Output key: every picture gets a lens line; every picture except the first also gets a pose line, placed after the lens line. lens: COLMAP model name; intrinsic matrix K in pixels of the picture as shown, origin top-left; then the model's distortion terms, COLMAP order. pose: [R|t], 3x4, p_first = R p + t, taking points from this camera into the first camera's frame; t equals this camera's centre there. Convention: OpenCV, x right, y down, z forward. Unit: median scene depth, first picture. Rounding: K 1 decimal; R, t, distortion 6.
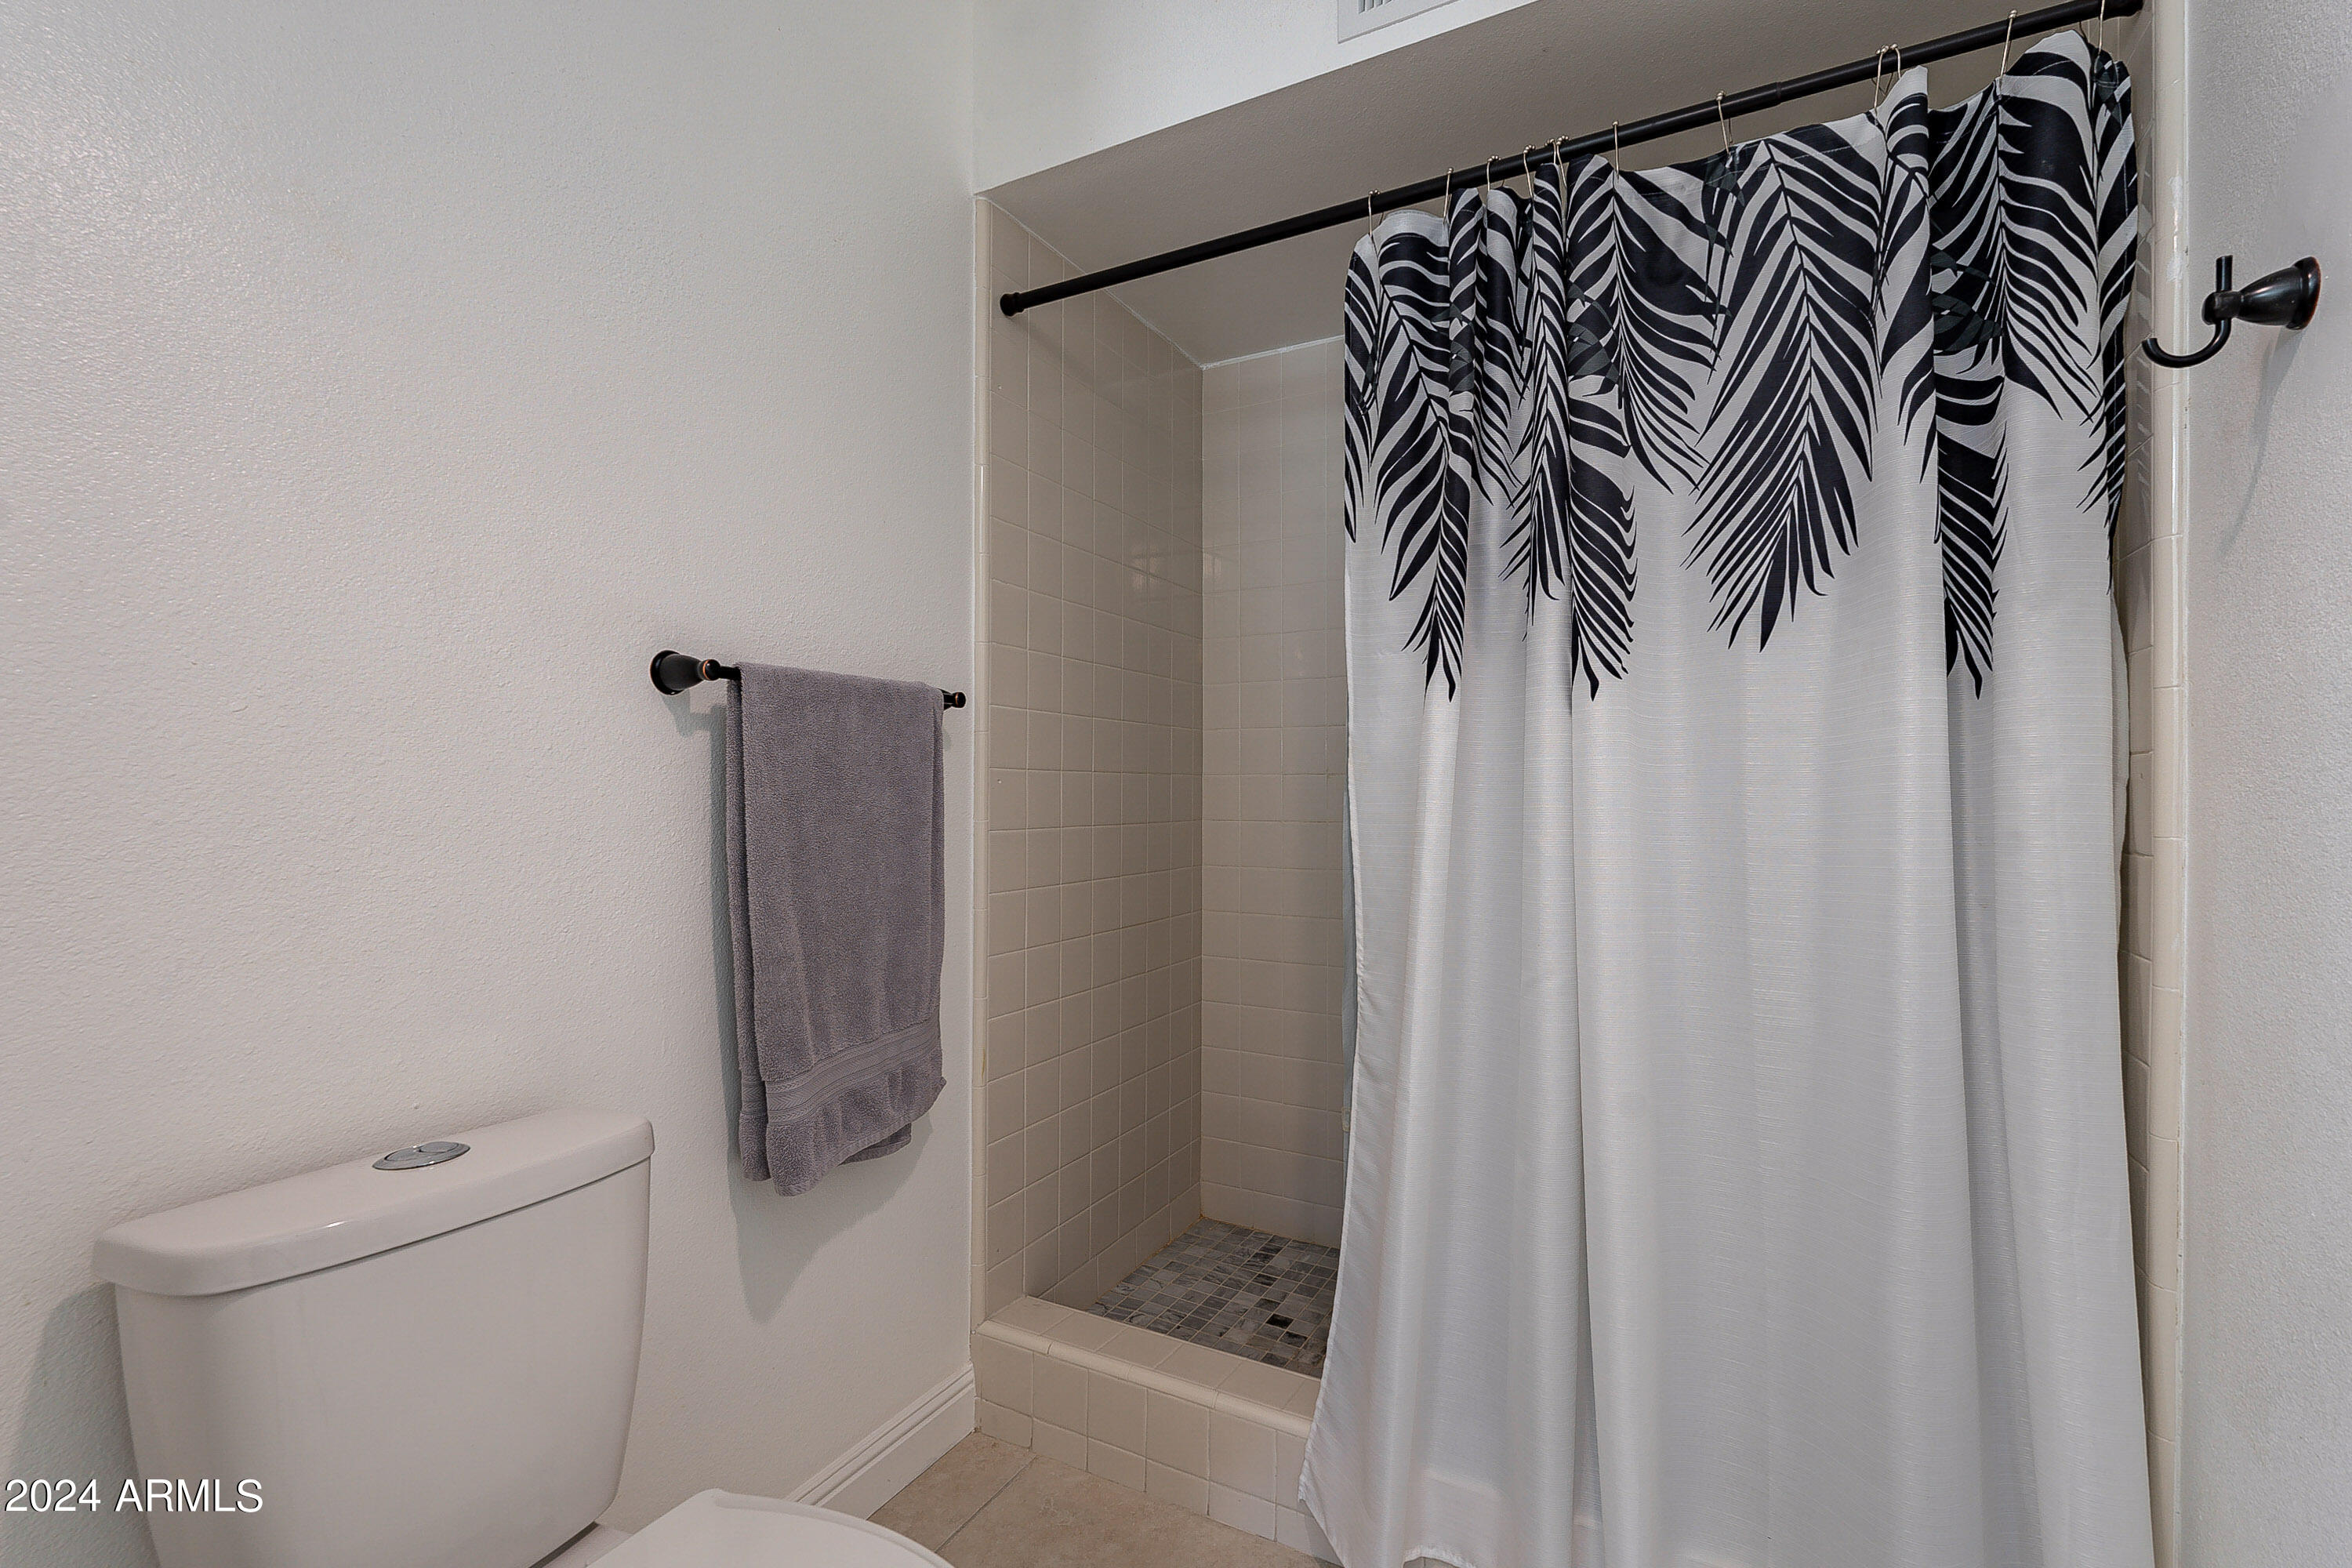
lens RADIAL K [[1030.6, 0, 1170.6], [0, 1030.6, 788.5], [0, 0, 1]] dist [-0.004672, 0.000658]
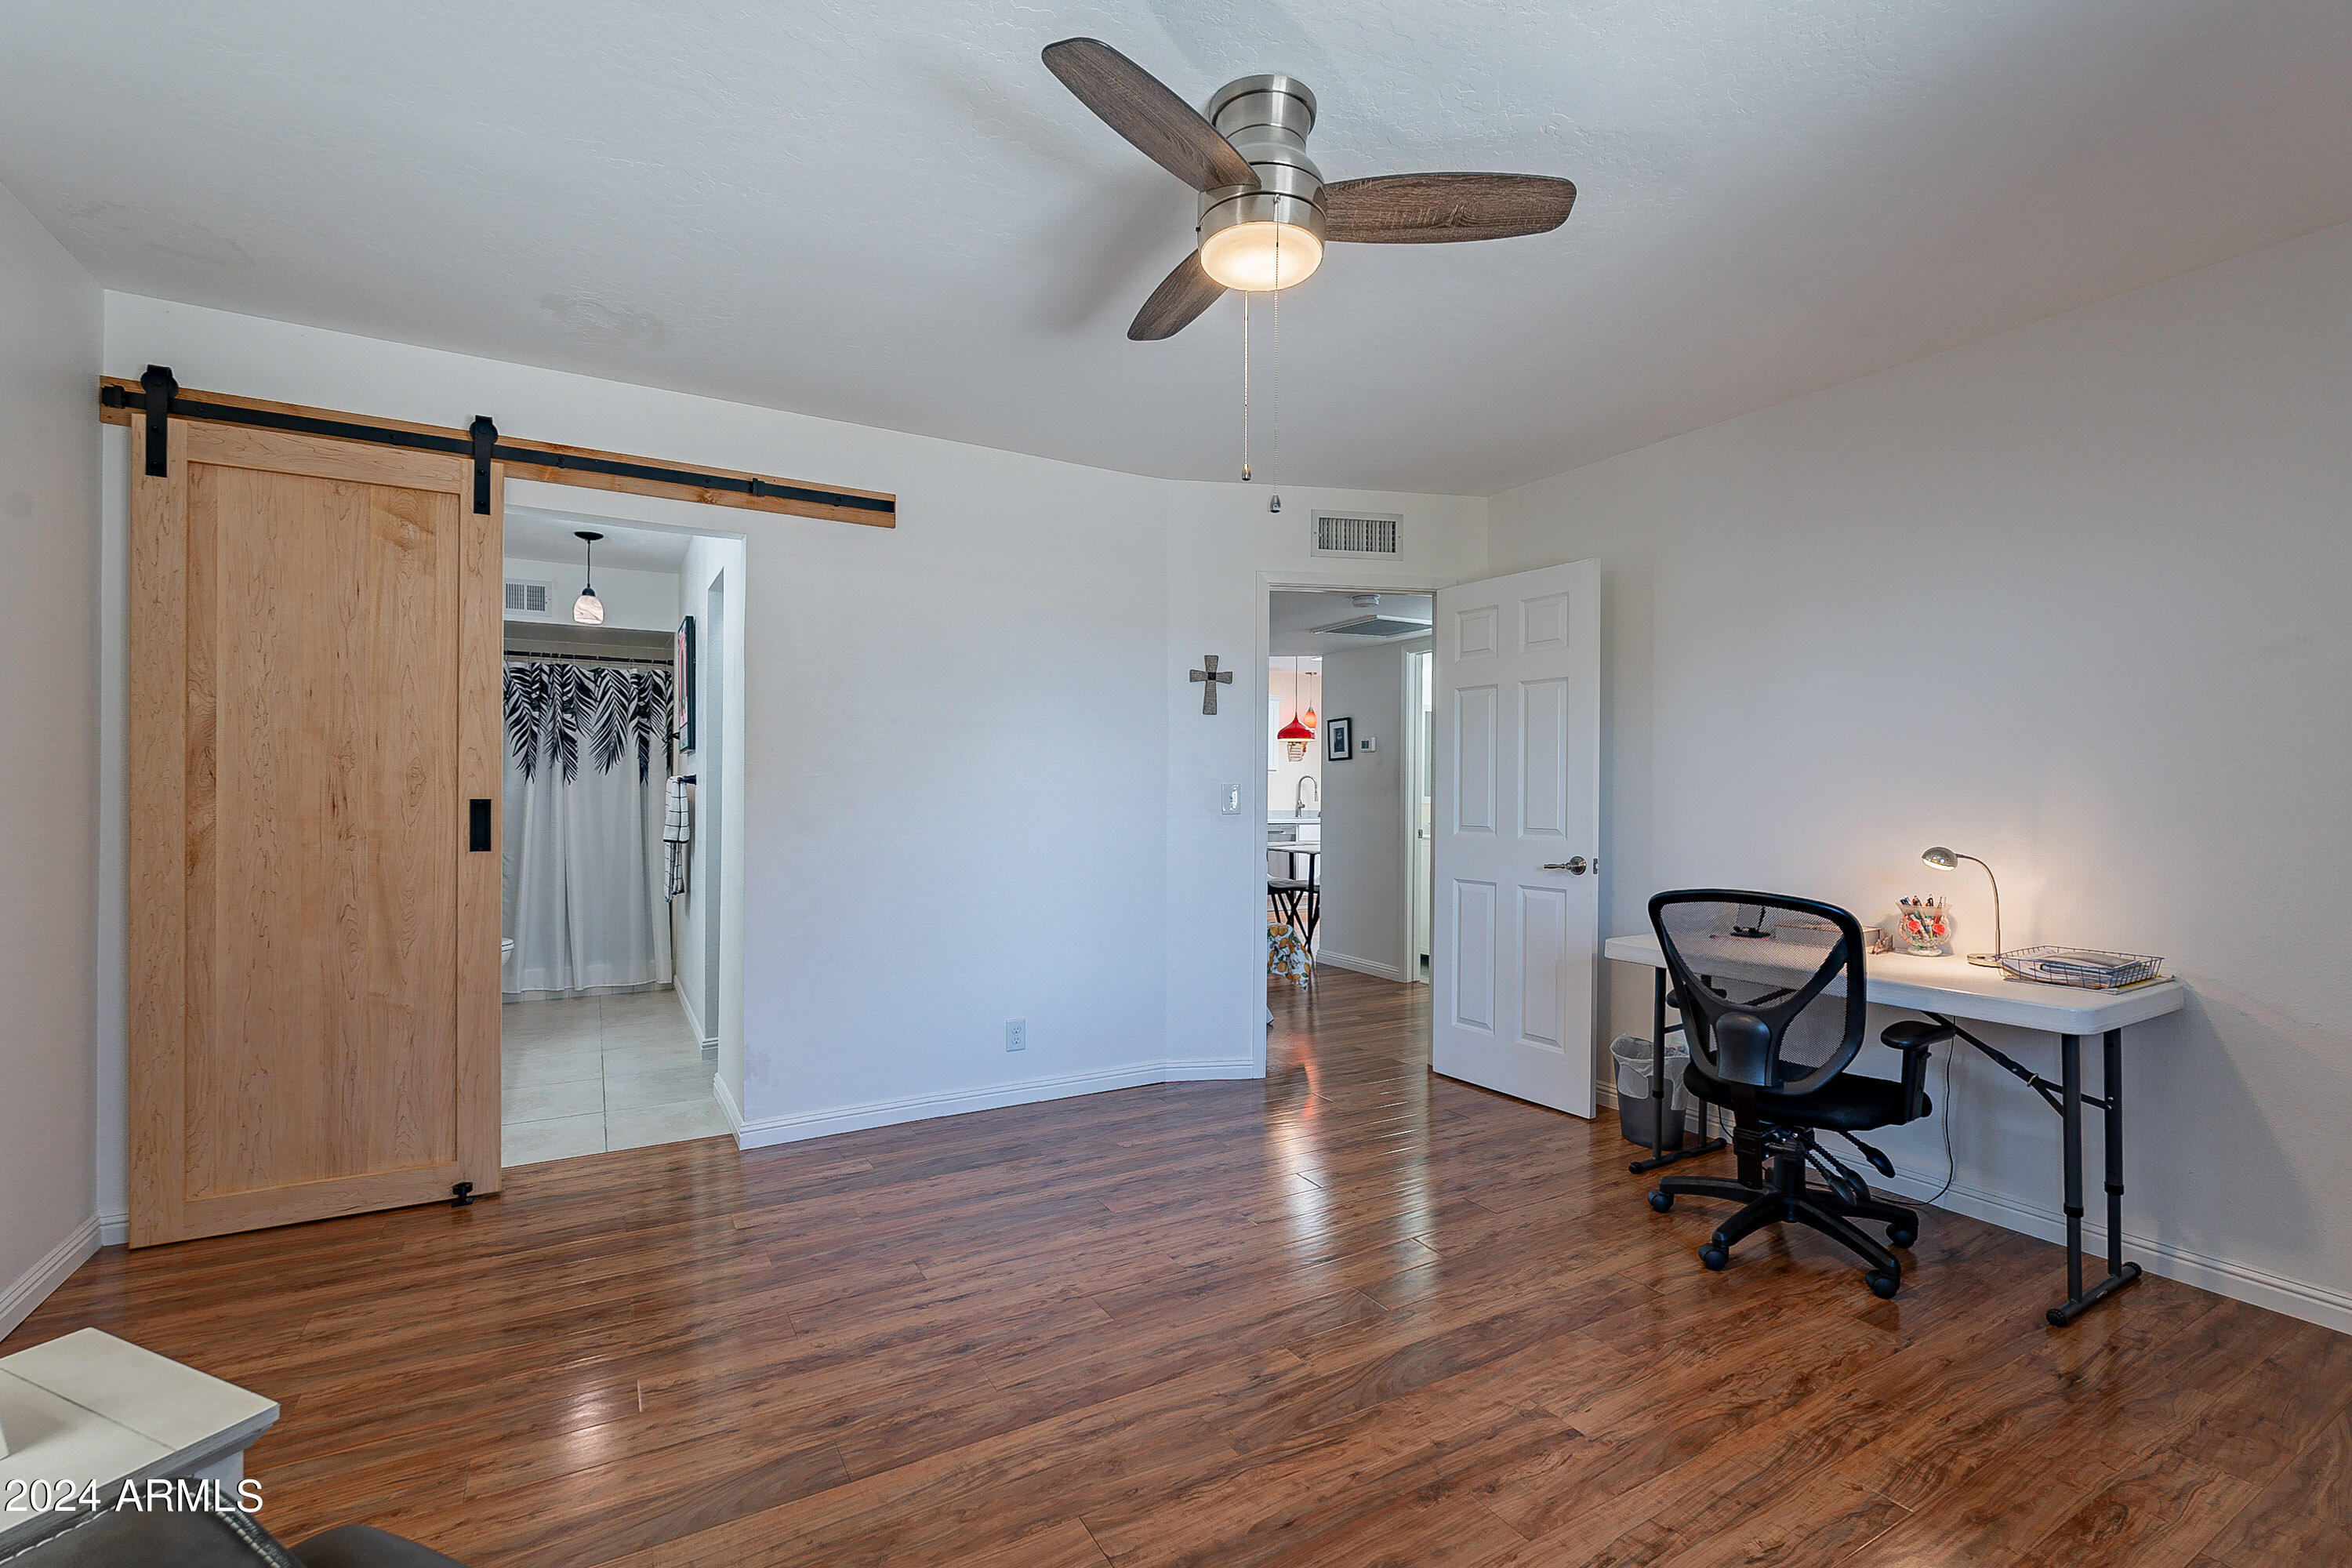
lens RADIAL K [[1030.6, 0, 1170.6], [0, 1030.6, 788.5], [0, 0, 1]] dist [-0.004672, 0.000658]
pose [[0.532101, -0.001066, 0.846680, -1.992529], [-0.008512, 0.999942, 0.006608, -0.122972], [-0.846638, -0.010723, 0.532061, -3.612960]]
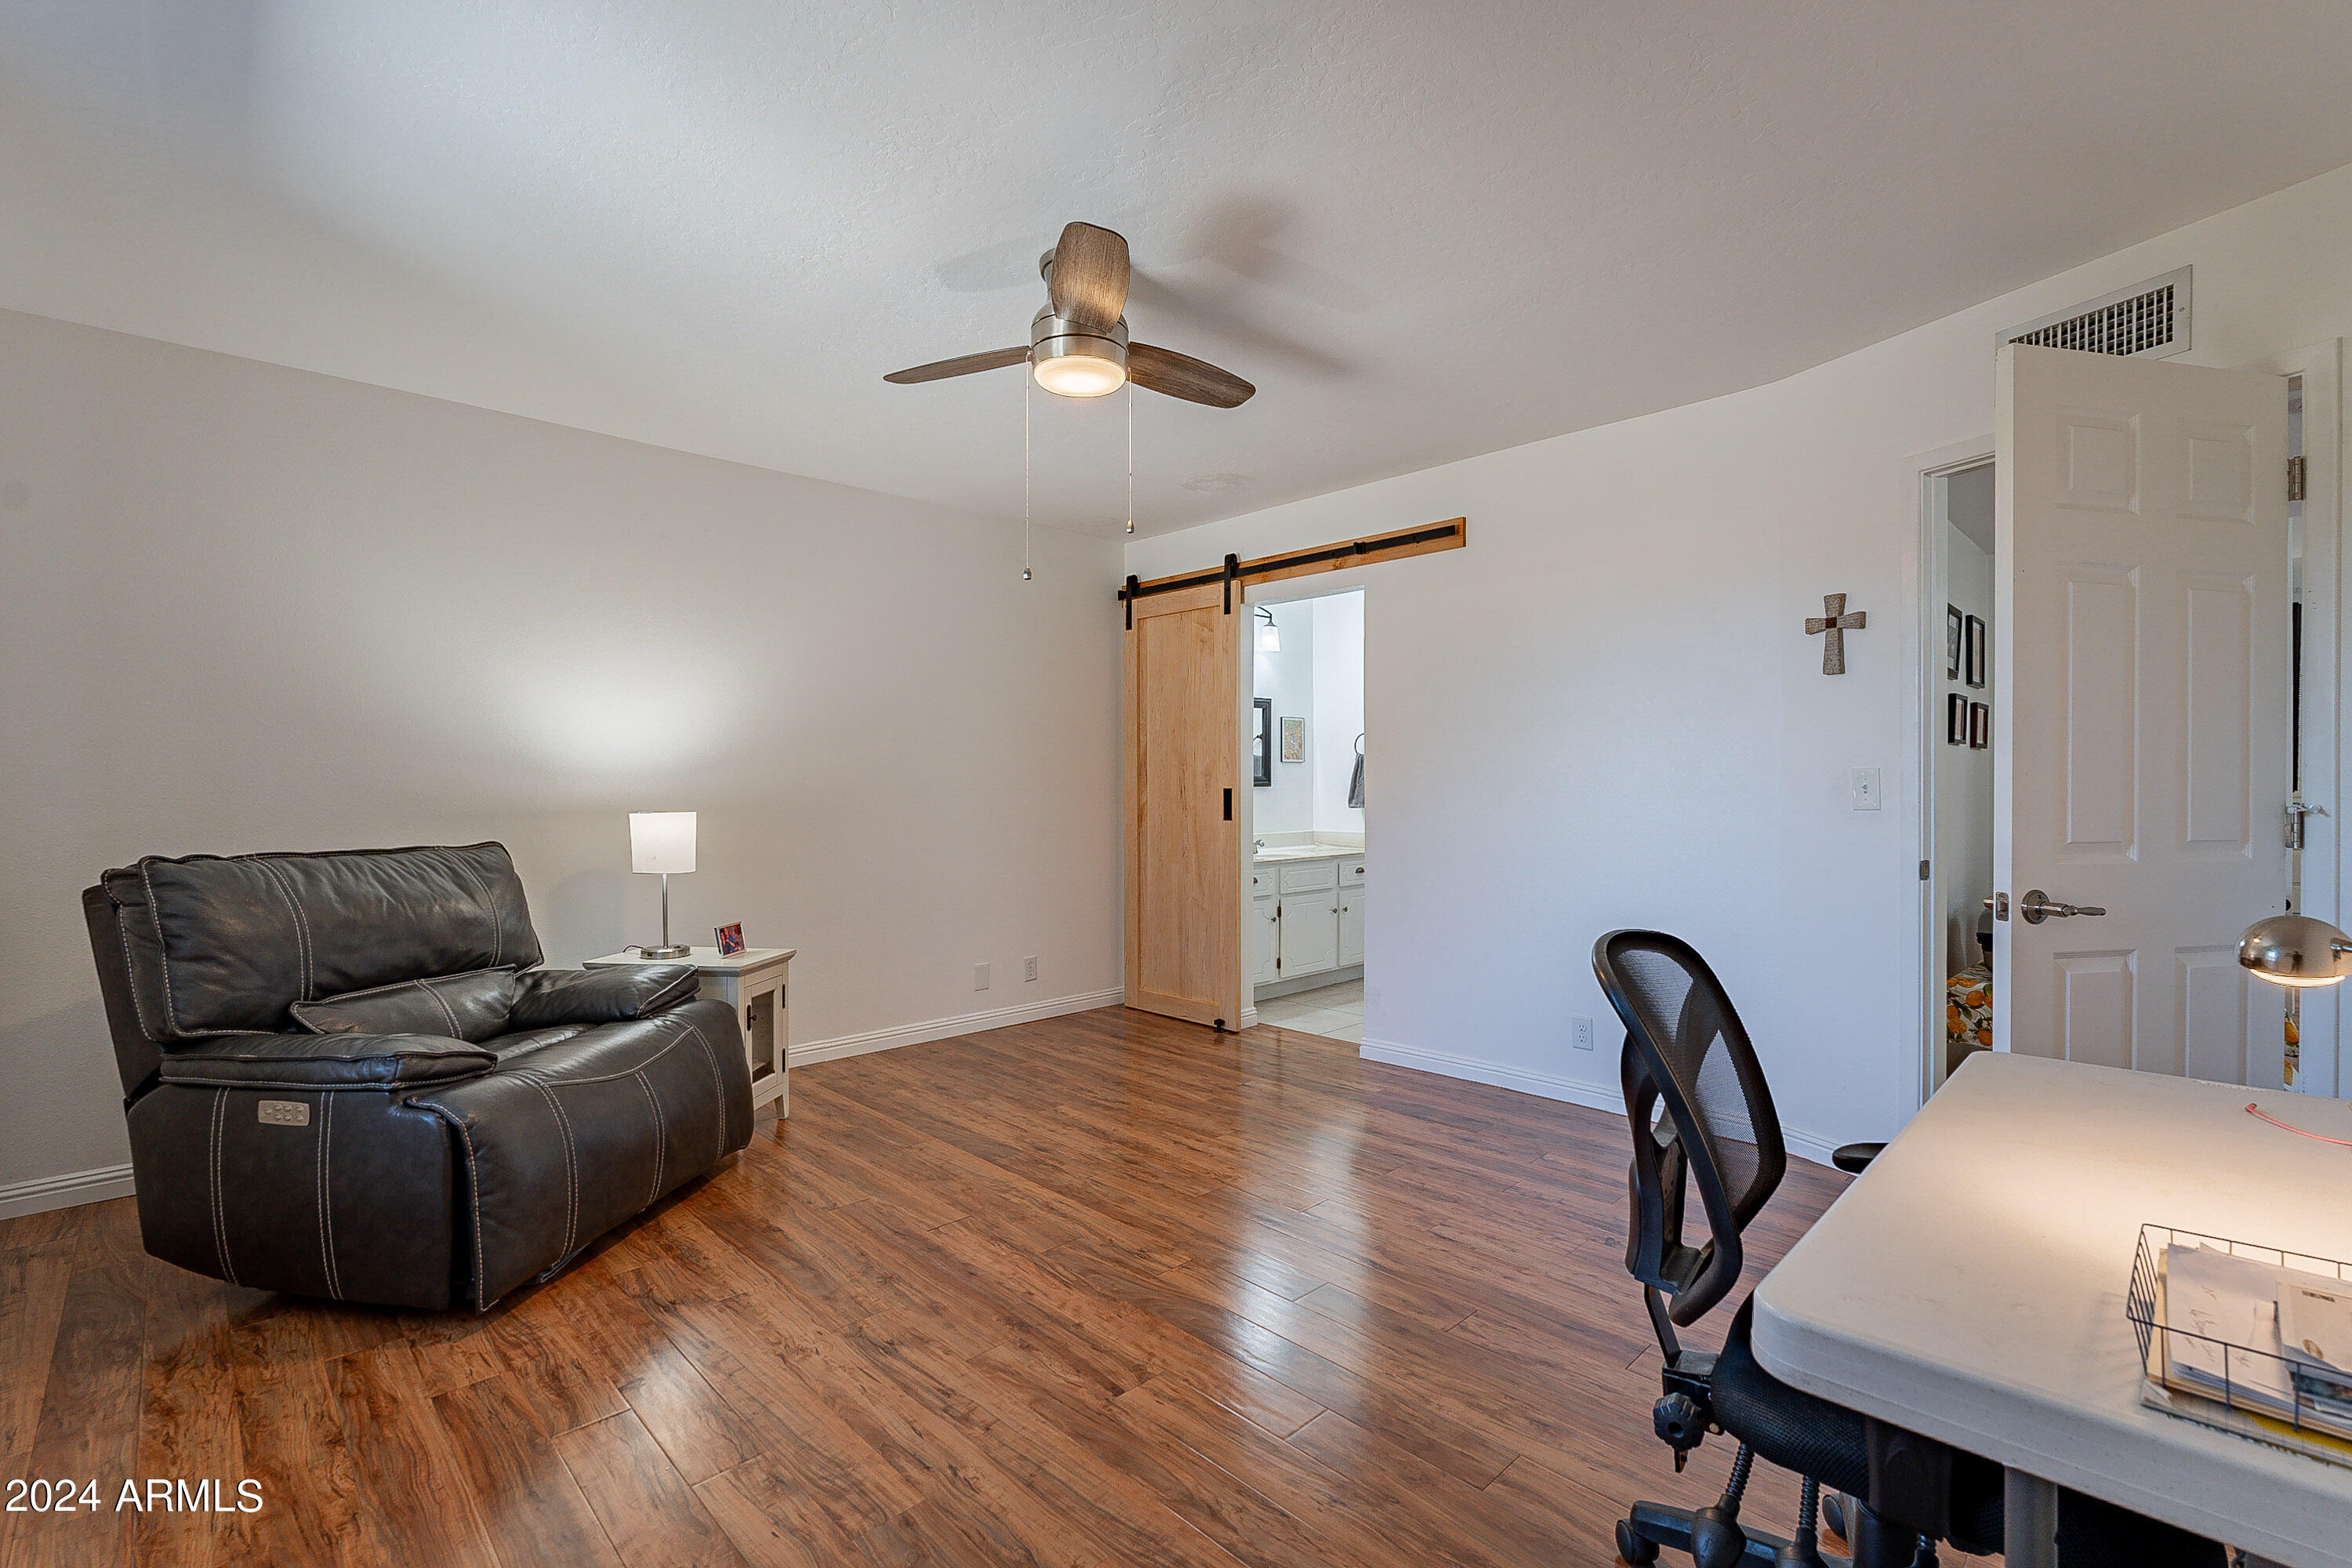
lens RADIAL K [[1036.2, 0, 1172.4], [0, 1036.2, 776.5], [0, 0, 1]] dist [-0.005005, -0.000456]
pose [[0.952381, -0.010024, -0.304746, 0.091845], [0.010053, 0.999948, -0.001473, -0.110042], [0.304745, -0.001661, 0.952433, -4.757759]]
